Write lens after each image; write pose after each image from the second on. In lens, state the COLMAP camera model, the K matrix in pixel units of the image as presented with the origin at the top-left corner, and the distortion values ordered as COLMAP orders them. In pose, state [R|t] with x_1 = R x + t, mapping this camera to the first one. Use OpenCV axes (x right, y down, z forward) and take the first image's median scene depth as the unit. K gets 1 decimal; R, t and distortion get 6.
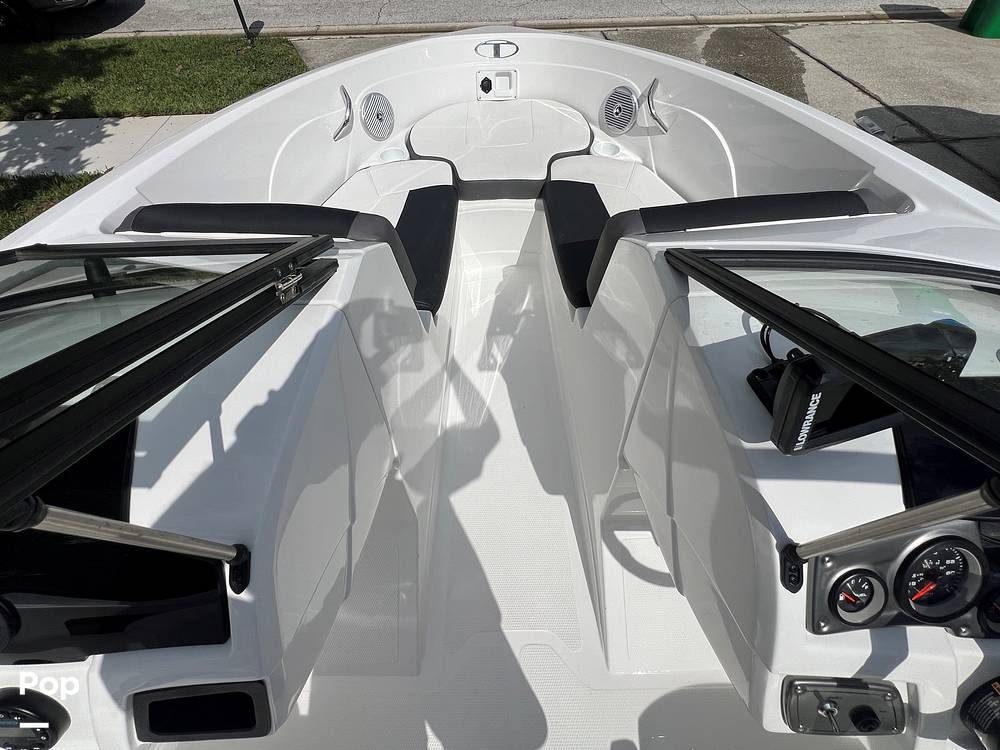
lens RADIAL K [[483.8, 0, 491.2], [0, 483.8, 294.7], [0, 0, 1]] dist [0.001968, 0.000842]
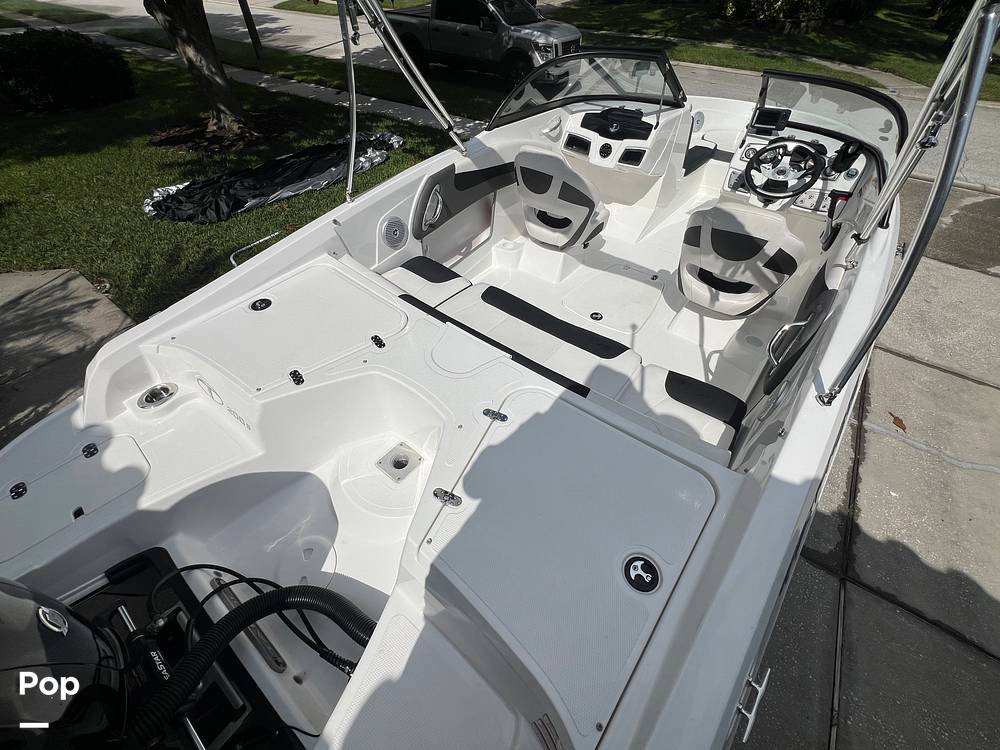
lens RADIAL K [[402.7, 0, 497.3], [0, 402.7, 373.1], [0, 0, 1]] dist [-0.001579, 0.000281]
pose [[0.781206, 0.470894, -0.409849, 0.469753], [-0.471390, 0.875379, 0.107252, 1.142970], [0.409278, 0.109413, 0.905826, -1.301239]]
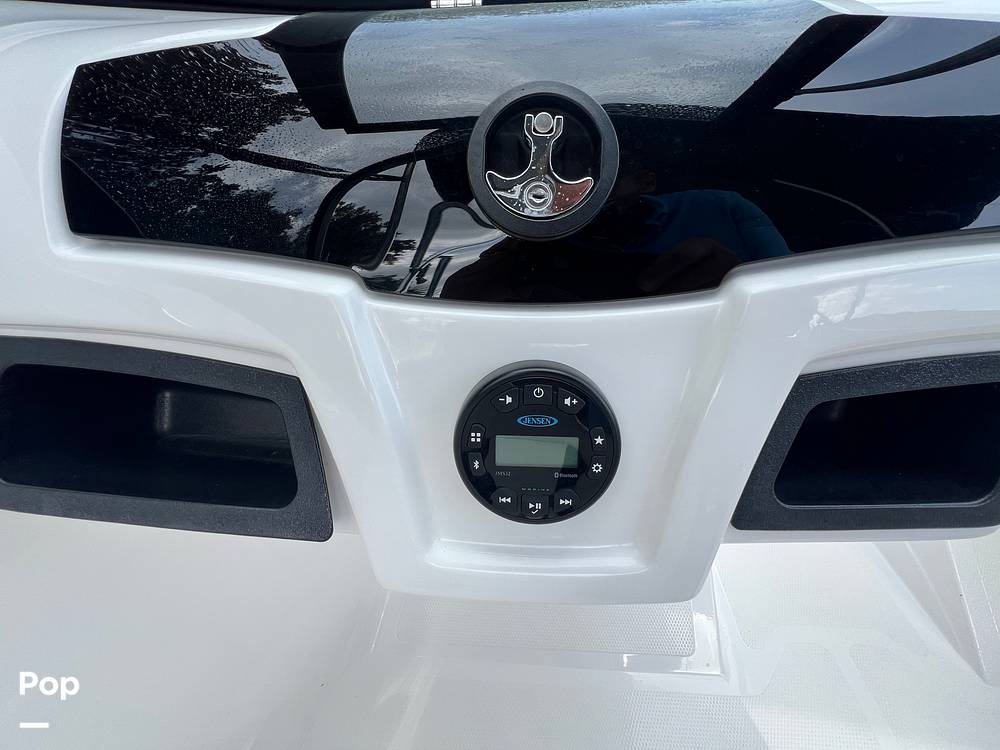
lens RADIAL K [[399.1, 0, 500.0], [0, 399.1, 375.0], [0, 0, 1]] dist [0.000890, -0.000278]
pose [[0.999024, 0.037854, -0.022744, -0.323451], [-0.041181, 0.984539, -0.170254, 0.286157], [0.015947, 0.171024, 0.985138, 0.191685]]
